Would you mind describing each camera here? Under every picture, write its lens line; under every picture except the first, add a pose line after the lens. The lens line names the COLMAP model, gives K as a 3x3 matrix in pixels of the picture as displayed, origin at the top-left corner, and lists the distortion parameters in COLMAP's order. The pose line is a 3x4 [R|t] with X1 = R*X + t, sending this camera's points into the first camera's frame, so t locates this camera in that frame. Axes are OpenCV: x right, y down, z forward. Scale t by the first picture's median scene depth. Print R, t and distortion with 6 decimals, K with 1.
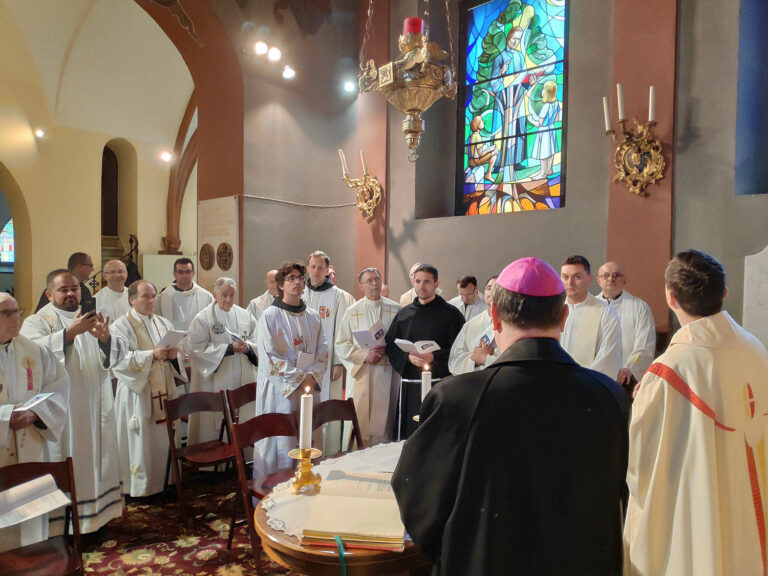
lens RADIAL K [[547.3, 0, 380.4], [0, 547.3, 287.6], [0, 0, 1]] dist [-0.002546, -0.021155]
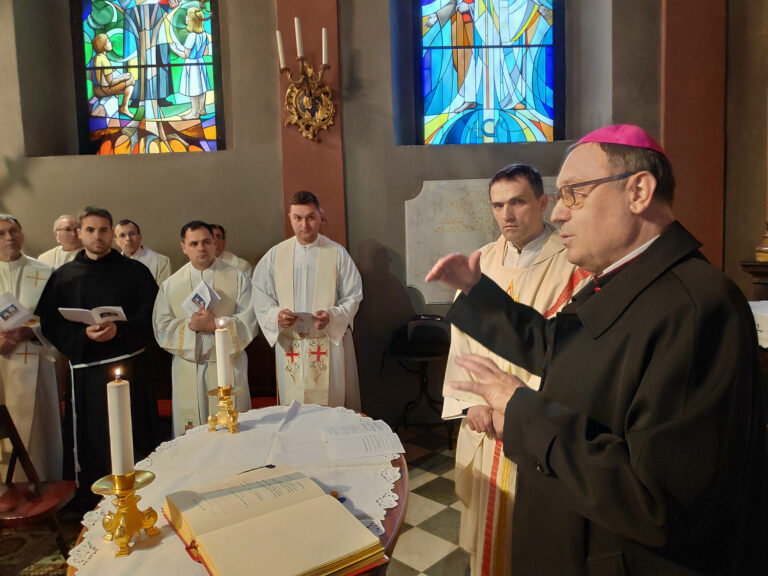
lens RADIAL K [[547.3, 0, 373.8], [0, 547.3, 291.9], [0, 0, 1]] dist [-0.002546, -0.021155]
pose [[0.741739, -0.094045, 0.664062, -0.110324], [0.053025, 0.995244, 0.081720, 0.025513], [-0.668589, -0.025403, 0.743198, 0.145034]]
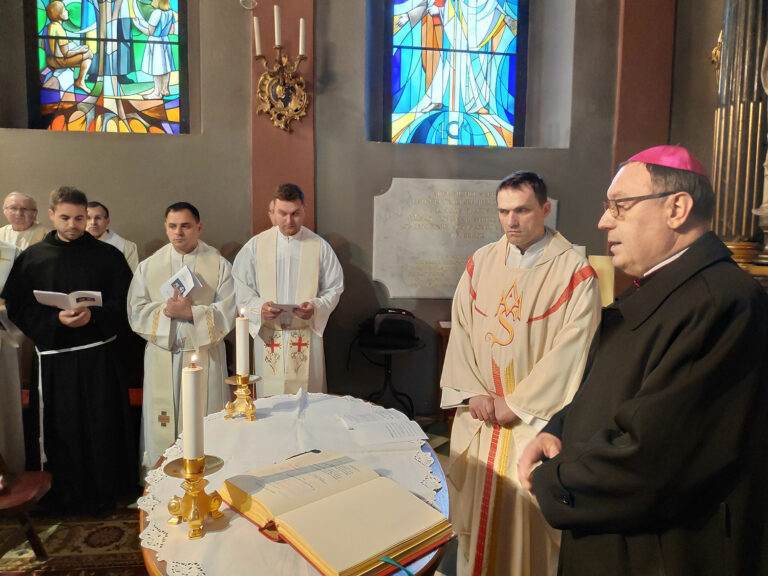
lens RADIAL K [[547.3, 0, 377.9], [0, 547.3, 291.7], [0, 0, 1]] dist [-0.002546, -0.021155]
pose [[0.652656, -0.080106, 0.753408, -0.155952], [0.008187, 0.995083, 0.098711, 0.021592], [-0.757610, -0.058256, 0.650102, 0.171677]]
